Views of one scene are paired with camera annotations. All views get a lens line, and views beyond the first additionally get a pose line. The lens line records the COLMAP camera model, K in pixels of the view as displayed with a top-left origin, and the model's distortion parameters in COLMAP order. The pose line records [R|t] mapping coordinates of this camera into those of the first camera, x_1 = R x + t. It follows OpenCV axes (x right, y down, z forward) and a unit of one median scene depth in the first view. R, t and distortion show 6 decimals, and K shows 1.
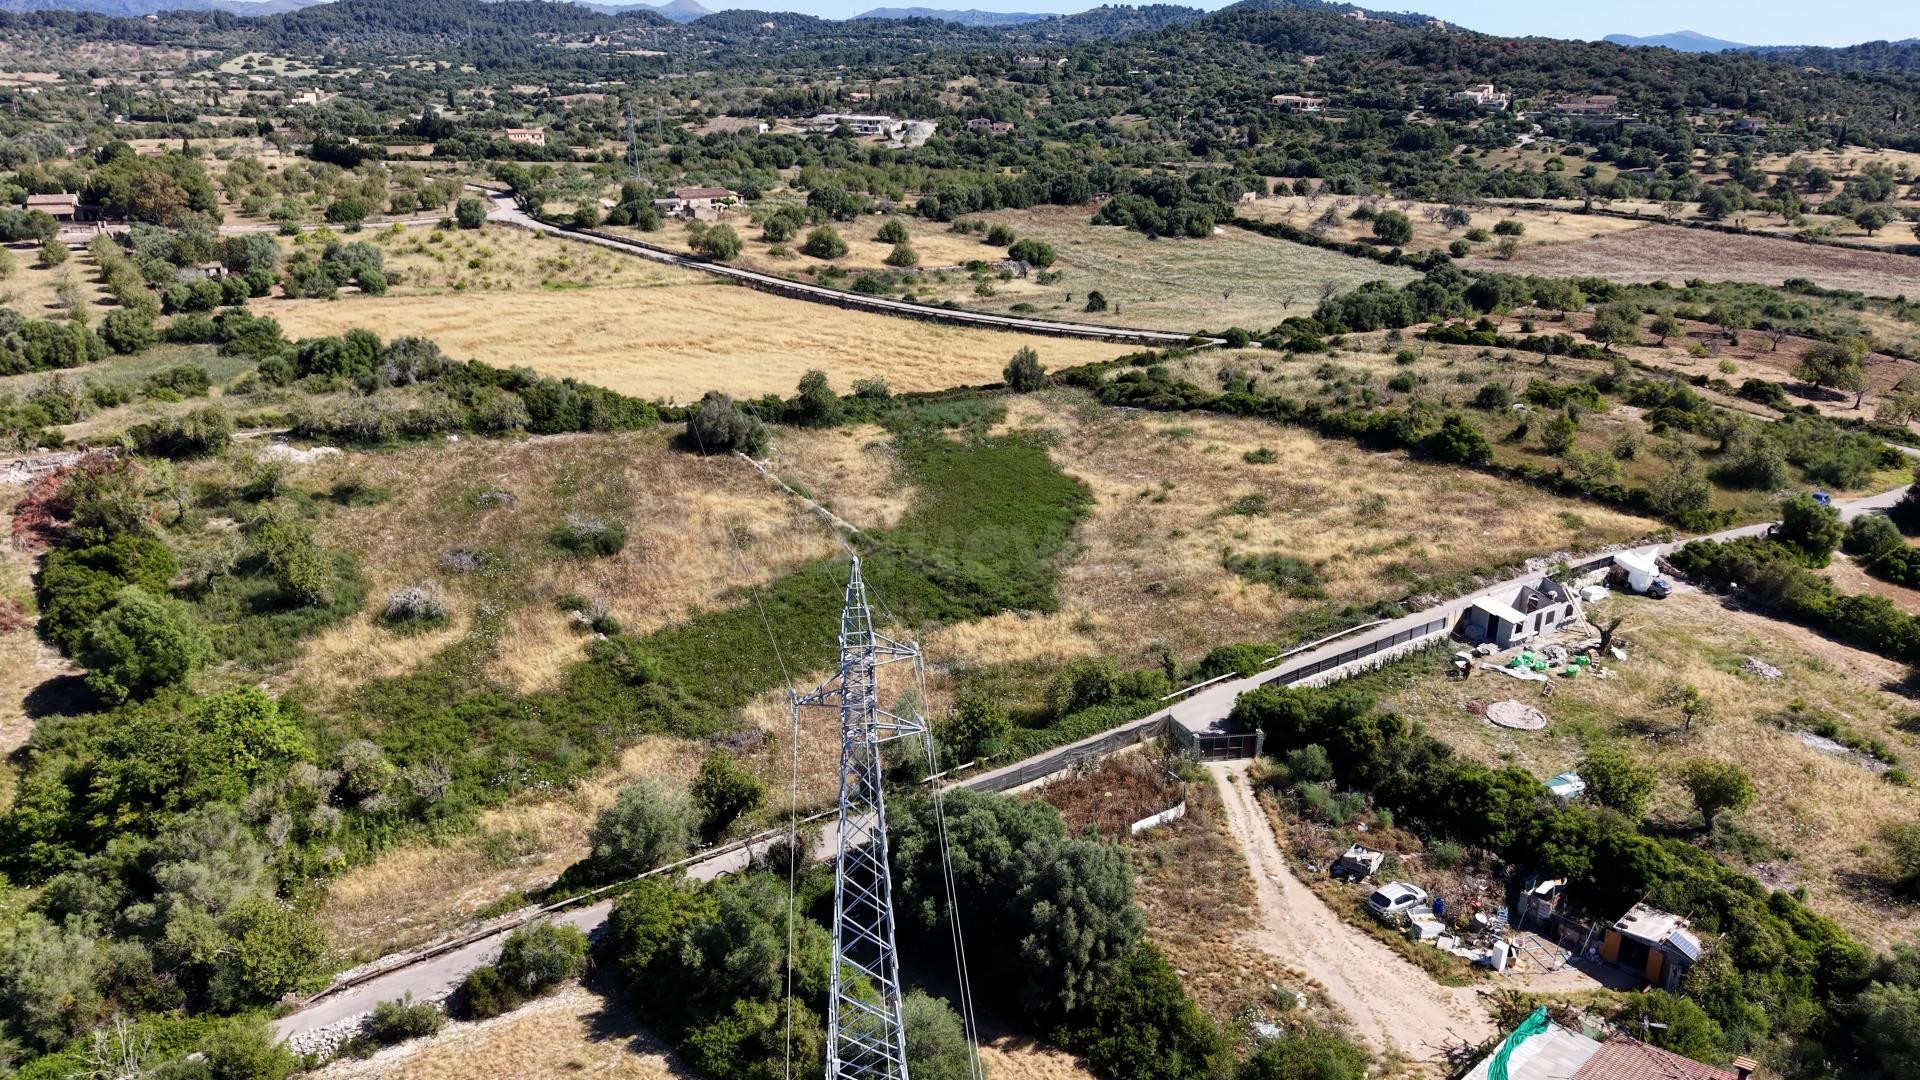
lens RADIAL K [[1361.6, 0, 963.2], [0, 1361.6, 549.3], [0, 0, 1]] dist [0.029867, -0.028792]
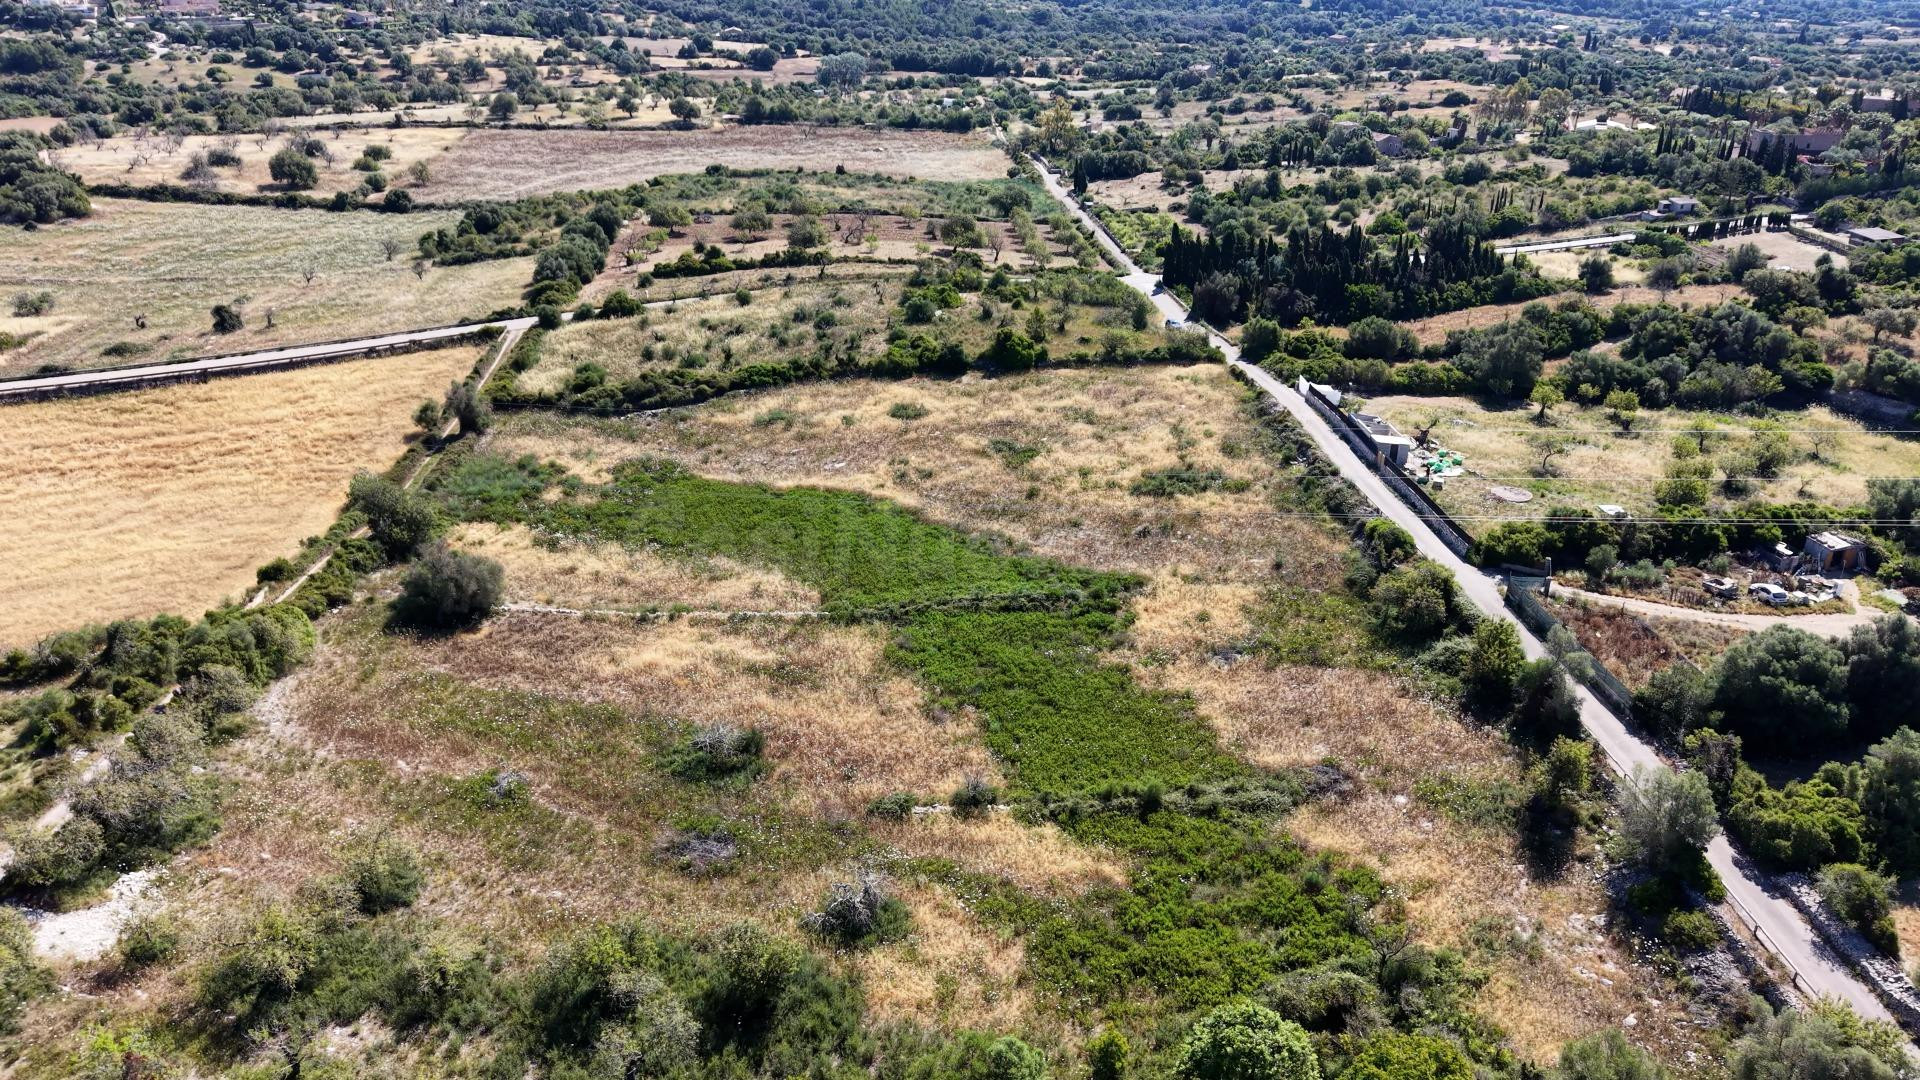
lens RADIAL K [[1361.6, 0, 963.2], [0, 1361.6, 549.3], [0, 0, 1]] dist [0.029867, -0.028792]
pose [[0.492996, -0.364578, 0.789961, -0.658928], [0.298559, 0.923725, 0.239989, -0.217097], [-0.817201, 0.117537, 0.564241, 0.397032]]
